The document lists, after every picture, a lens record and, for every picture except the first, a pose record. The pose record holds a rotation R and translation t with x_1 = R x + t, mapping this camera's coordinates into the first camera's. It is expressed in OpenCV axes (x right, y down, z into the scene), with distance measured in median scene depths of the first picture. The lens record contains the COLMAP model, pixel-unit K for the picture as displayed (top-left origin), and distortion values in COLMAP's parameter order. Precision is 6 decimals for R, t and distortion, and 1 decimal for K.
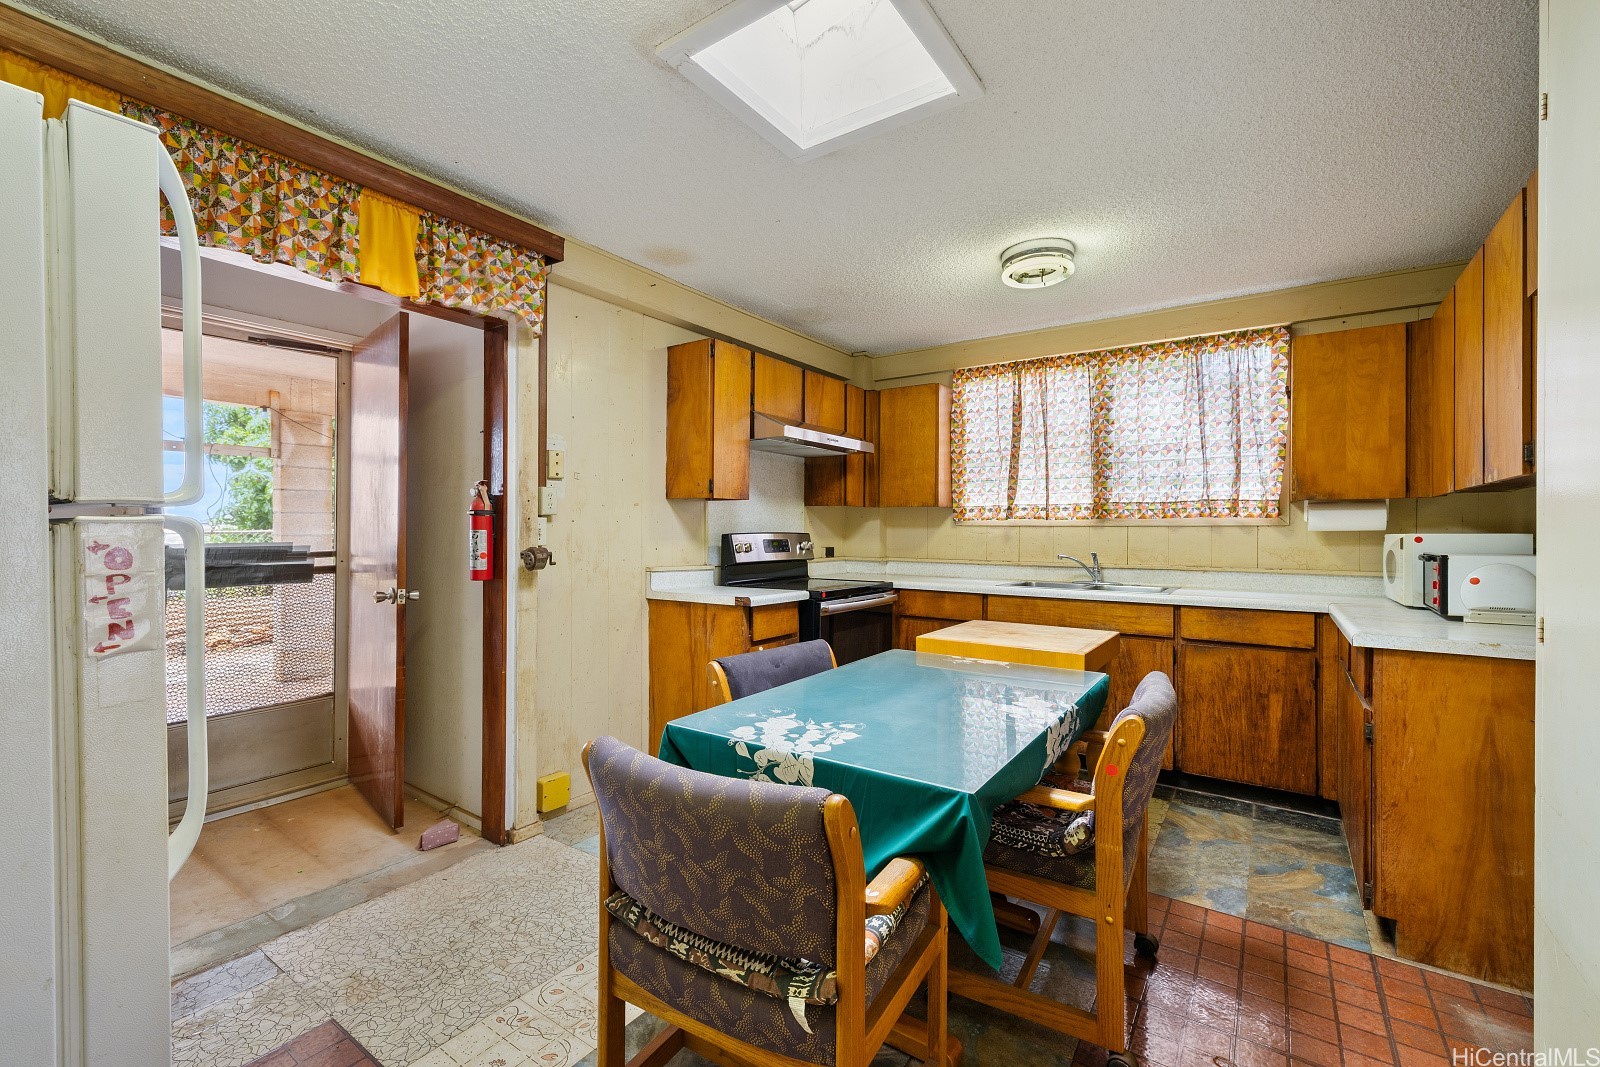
lens RADIAL K [[672.1, 0, 803.1], [0, 672.1, 535.0], [0, 0, 1]] dist [-0.000402, 0.000484]
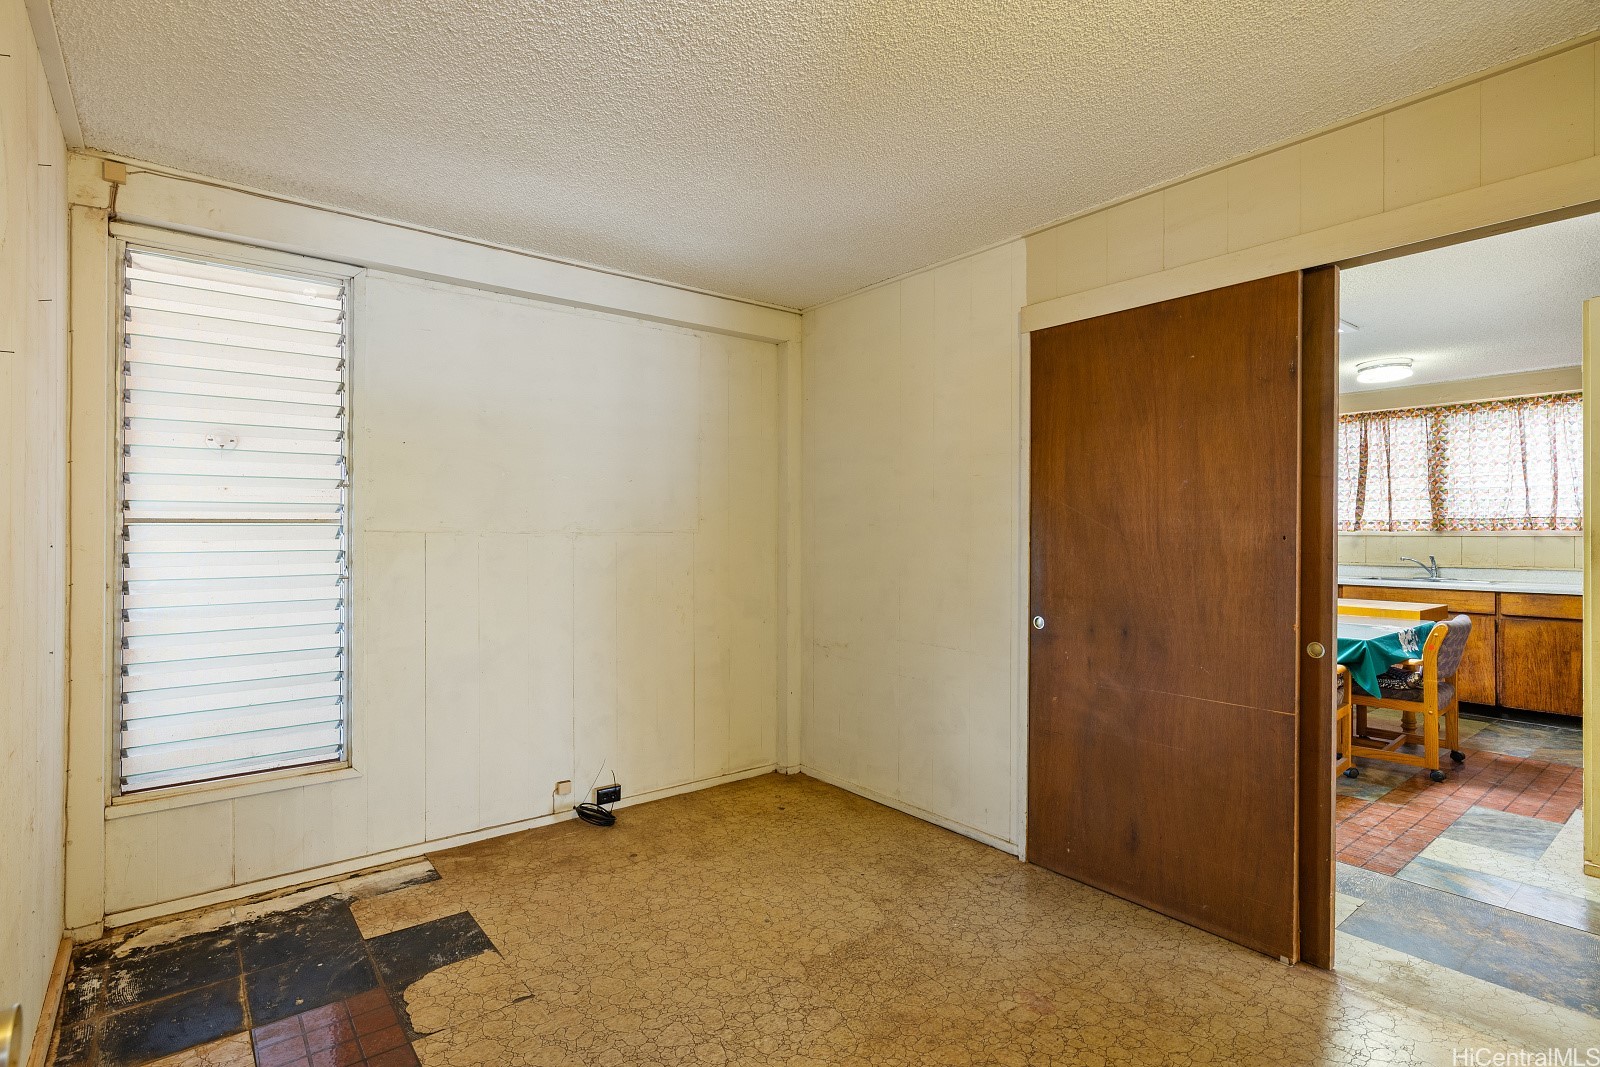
lens RADIAL K [[783.8, 0, 797.6], [0, 783.8, 529.6], [0, 0, 1]] dist [-0.001671, 0.000592]
pose [[0.958717, -0.002340, -0.284352, -0.351409], [-0.000419, 0.999953, -0.009642, -0.010947], [0.284362, 0.009363, 0.958671, -0.897250]]
